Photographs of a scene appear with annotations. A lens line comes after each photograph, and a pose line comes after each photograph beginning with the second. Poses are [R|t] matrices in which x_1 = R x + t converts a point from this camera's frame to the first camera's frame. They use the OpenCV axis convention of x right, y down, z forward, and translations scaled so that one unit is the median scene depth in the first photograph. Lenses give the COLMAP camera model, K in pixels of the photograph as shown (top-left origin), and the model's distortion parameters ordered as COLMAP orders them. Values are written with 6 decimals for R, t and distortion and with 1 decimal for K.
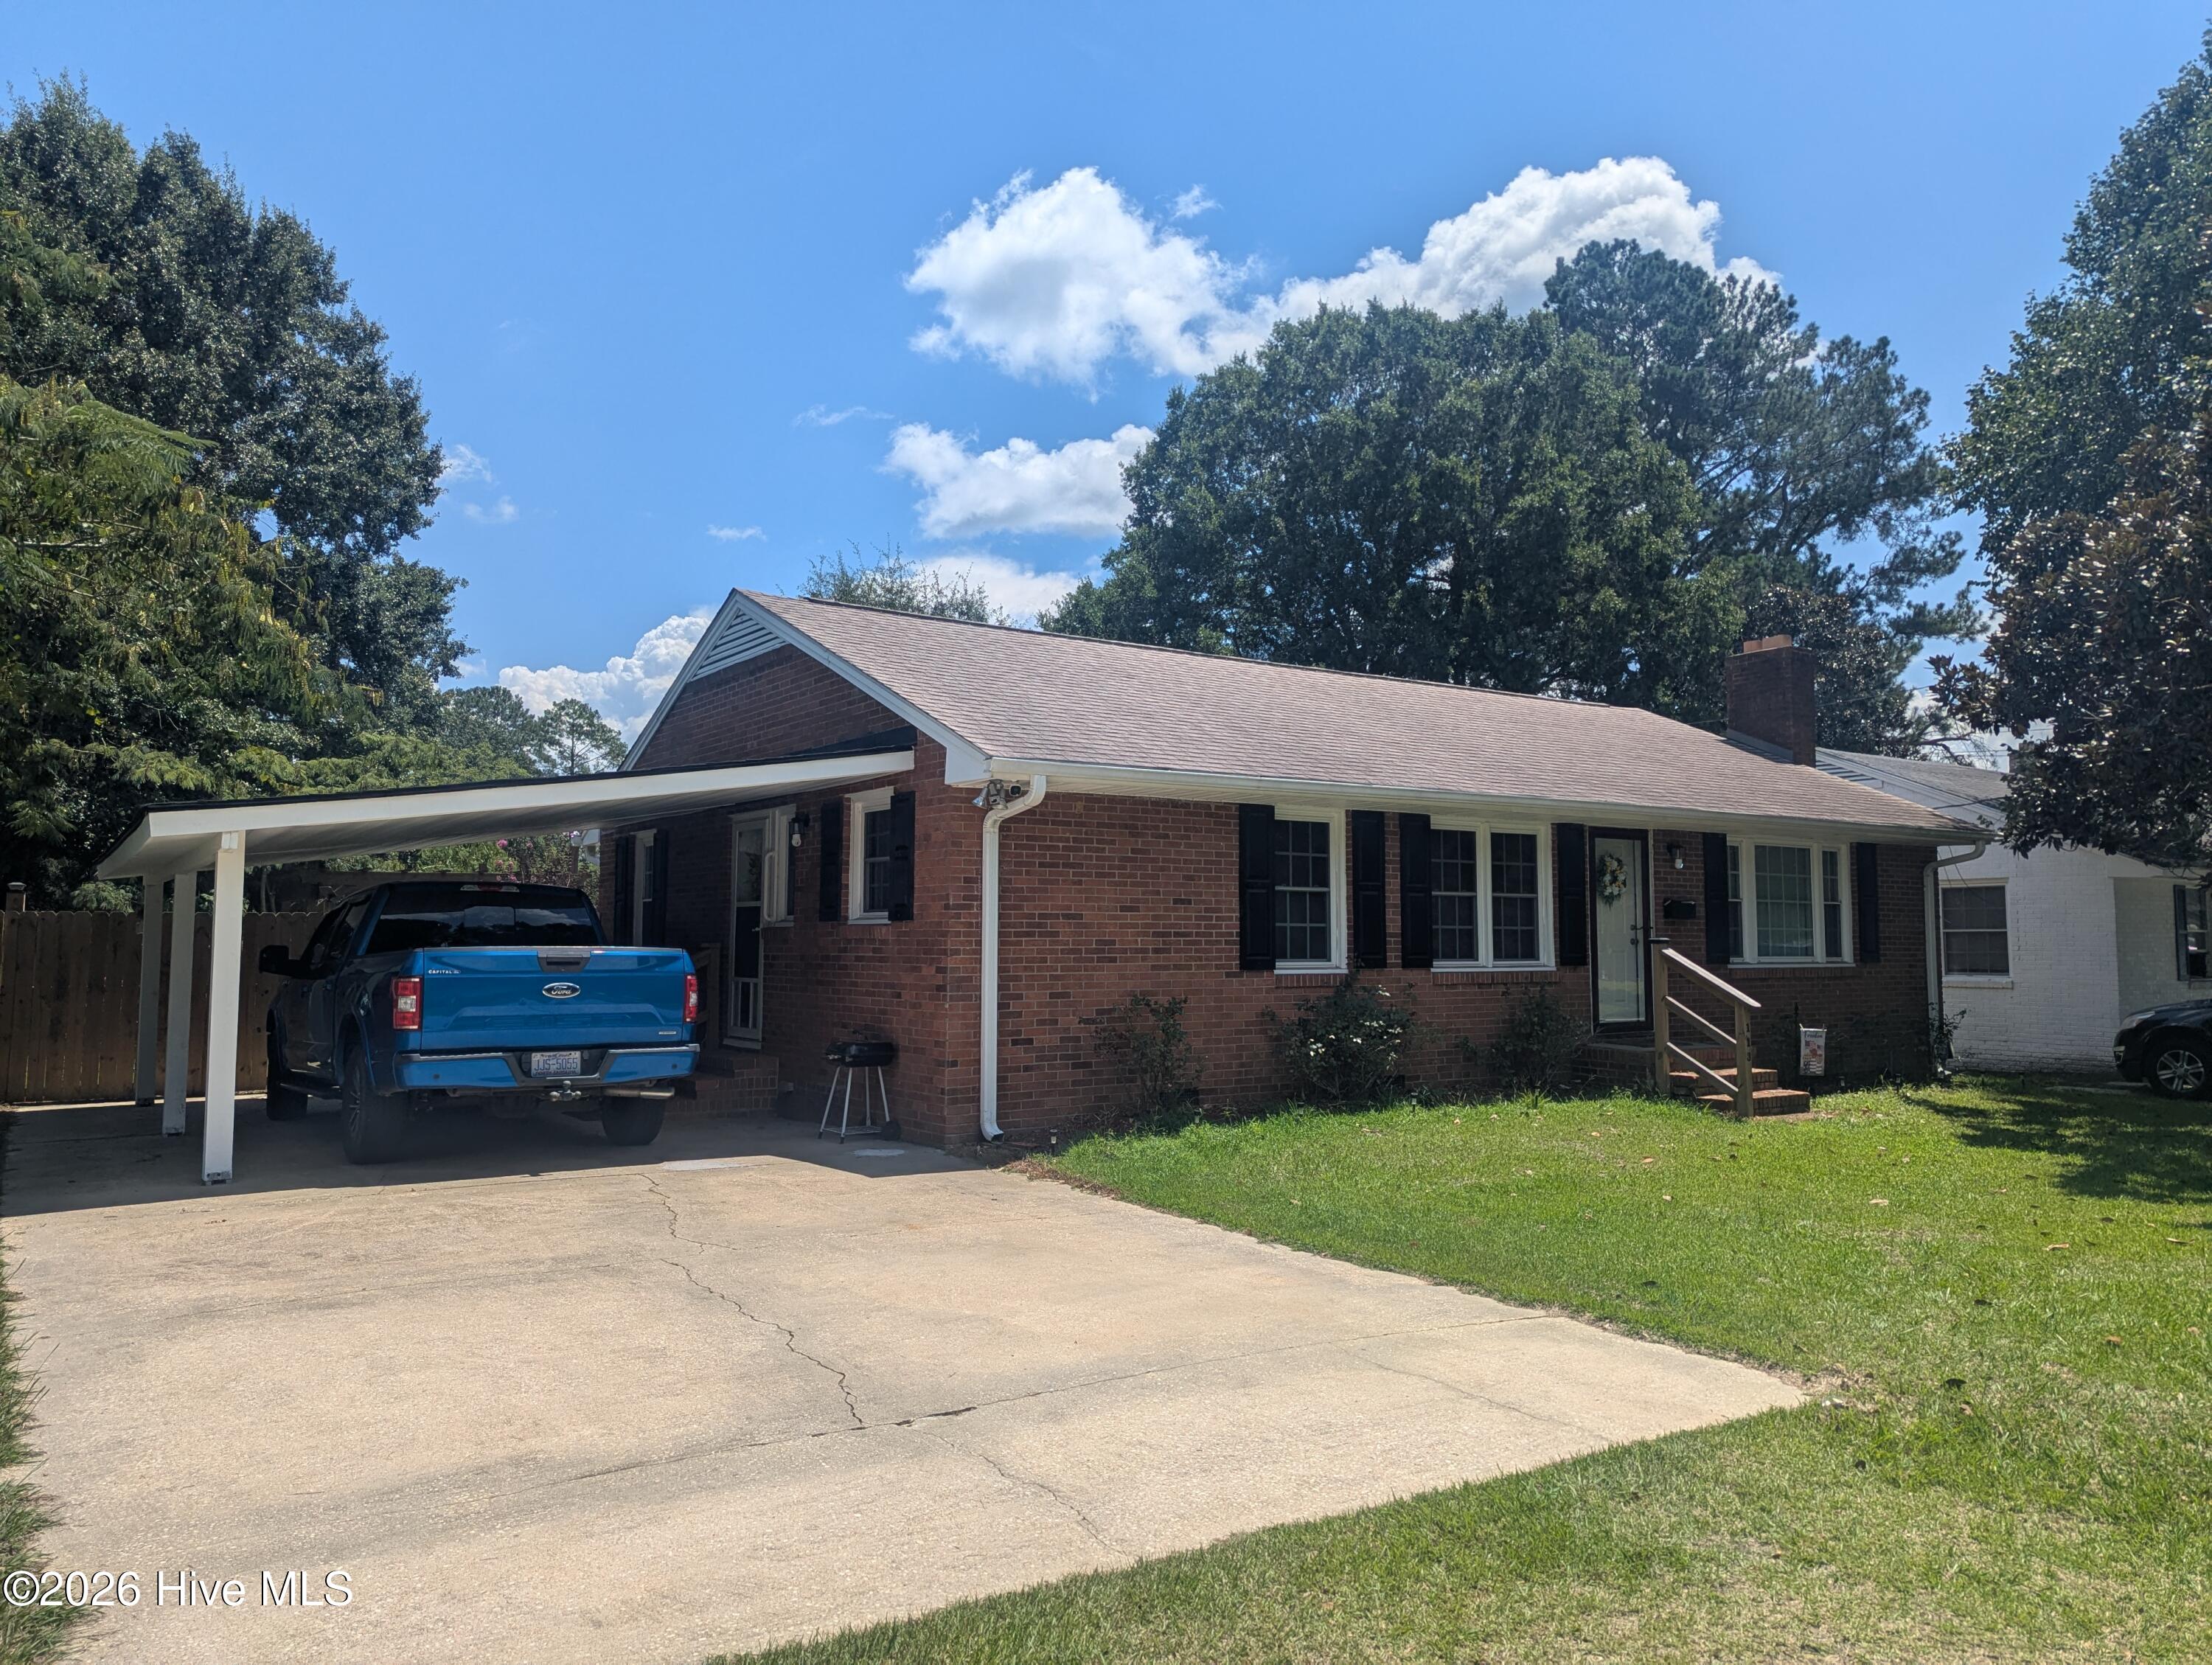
lens RADIAL K [[1639.1, 0, 1205.8], [0, 1639.1, 821.9], [0, 0, 1]] dist [0.082003, -0.079552]
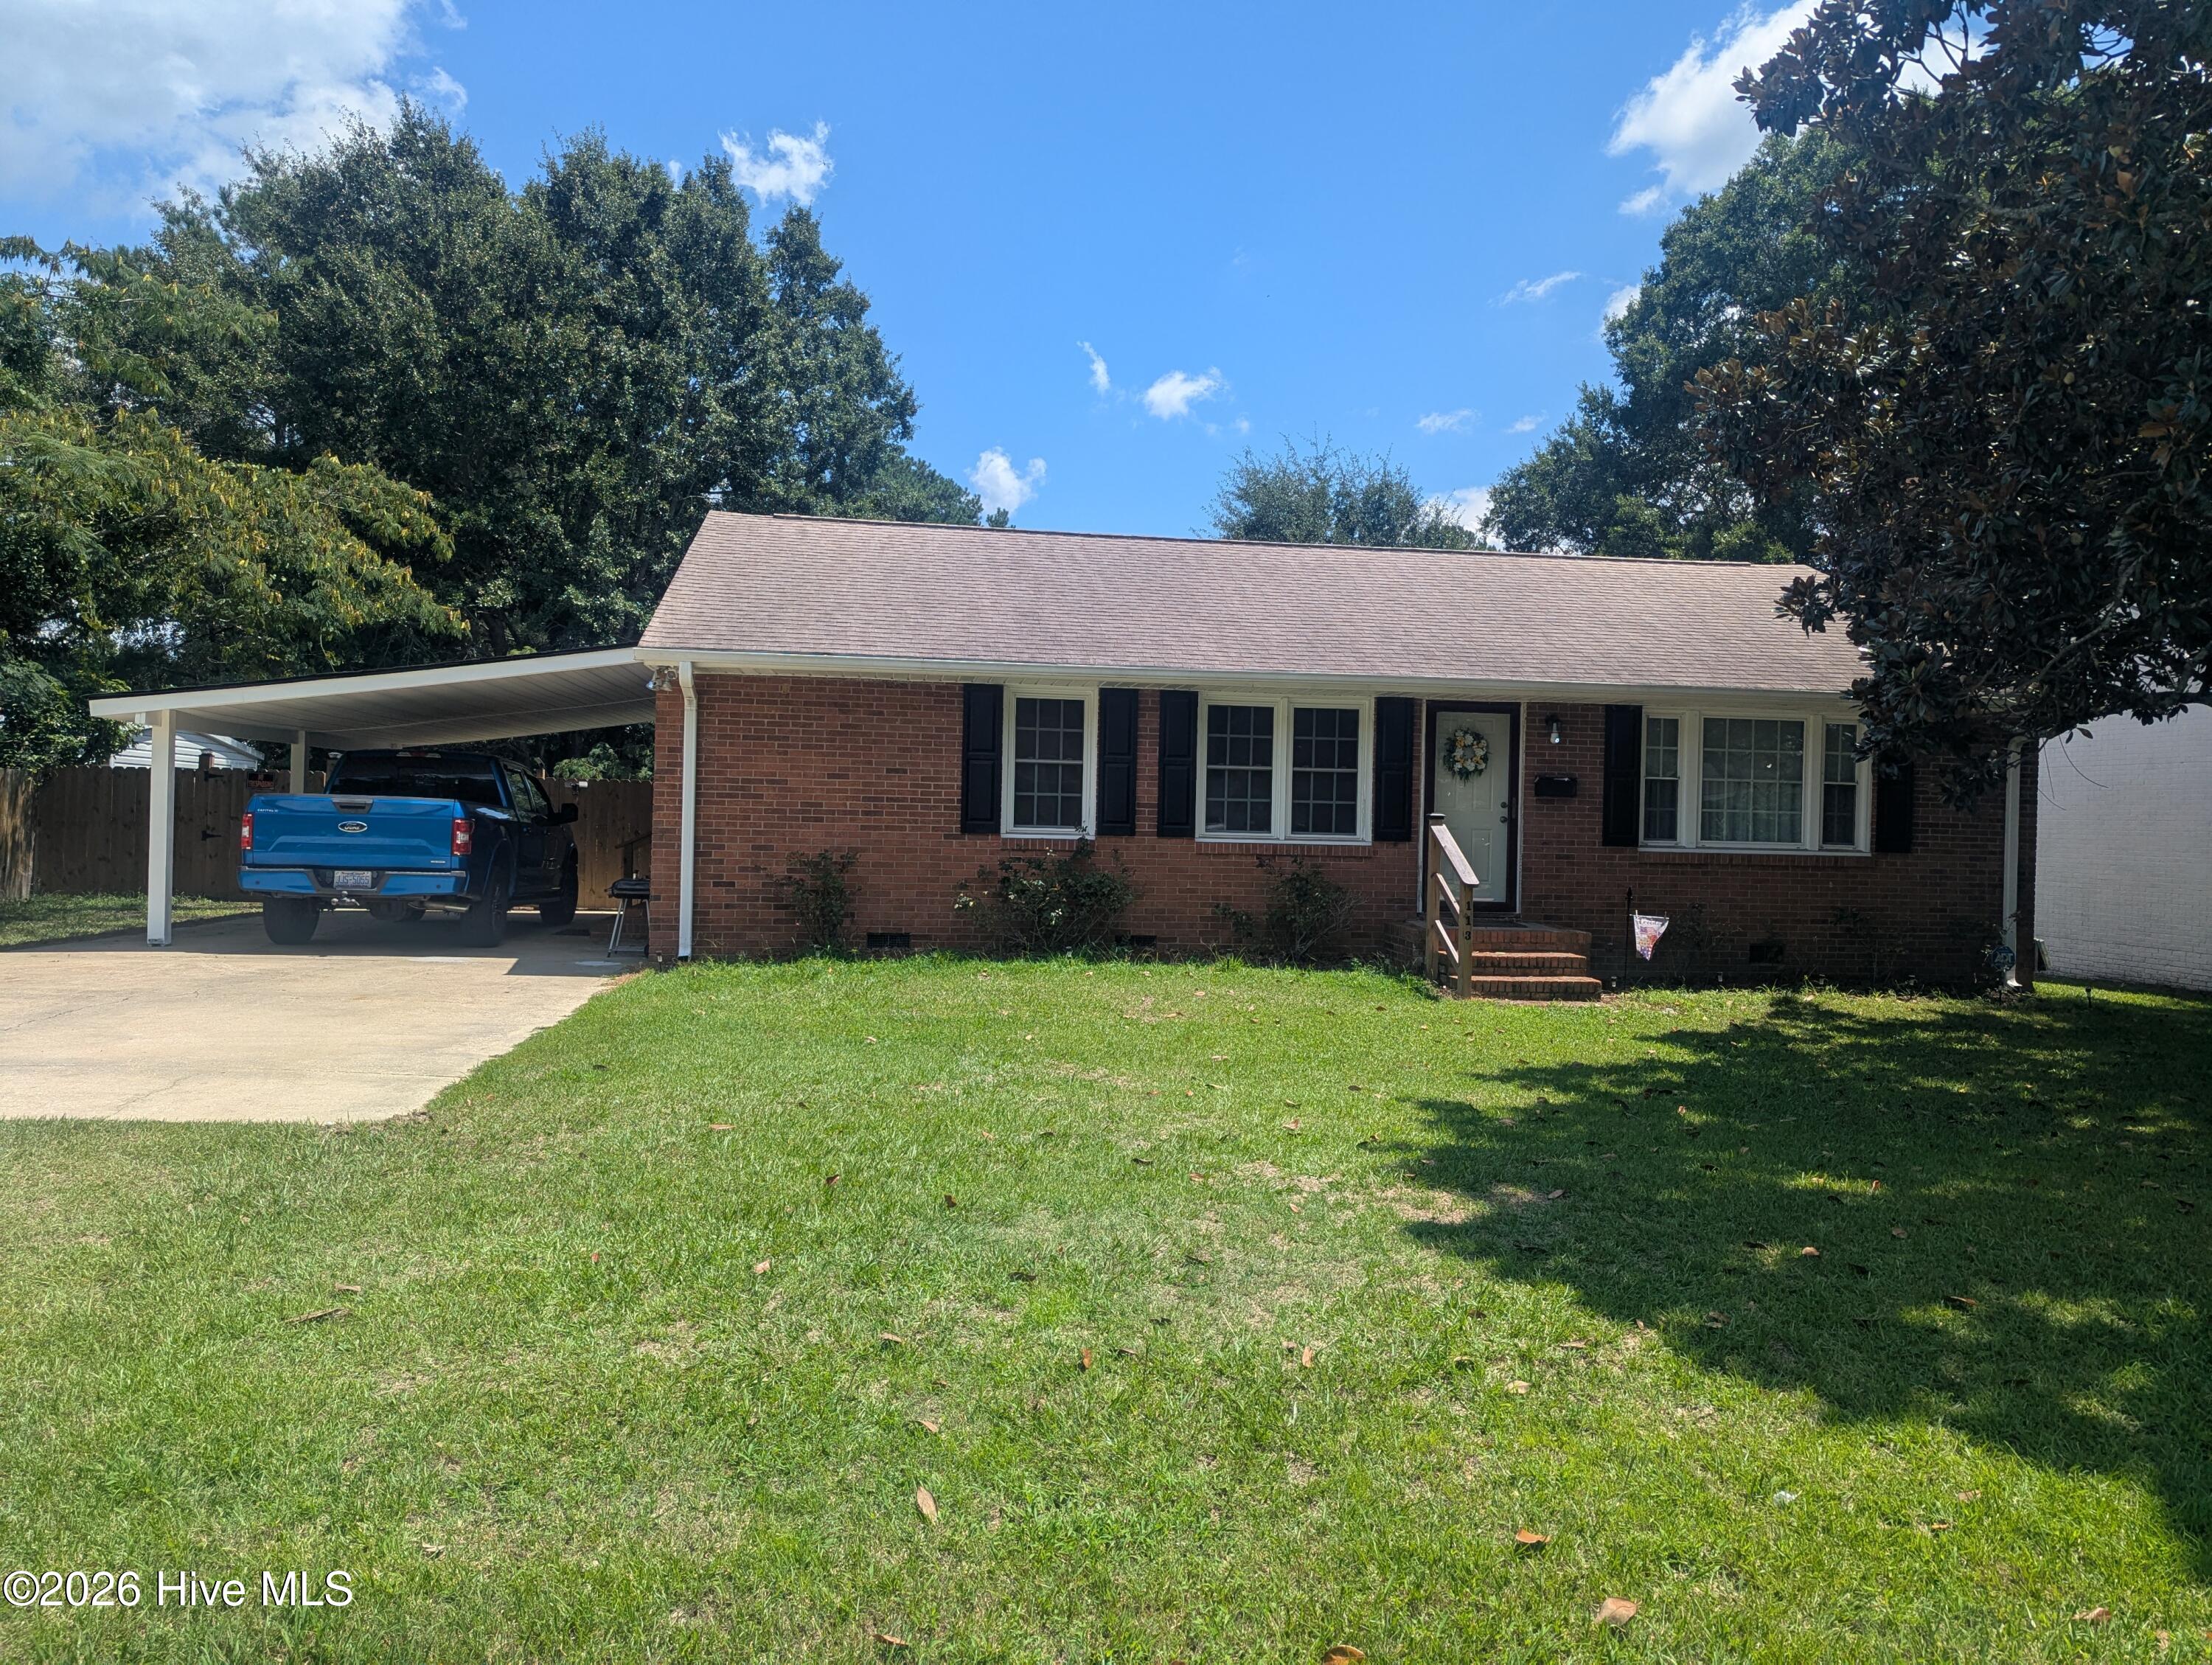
lens RADIAL K [[1555.3, 0, 1113.6], [0, 1555.3, 835.6], [0, 0, 1]] dist [0.067807, -0.062170]
pose [[0.884306, 0.032144, -0.465800, 0.569670], [0.009085, 0.996254, 0.085998, 0.001754], [0.466819, -0.080280, 0.880701, 0.104999]]
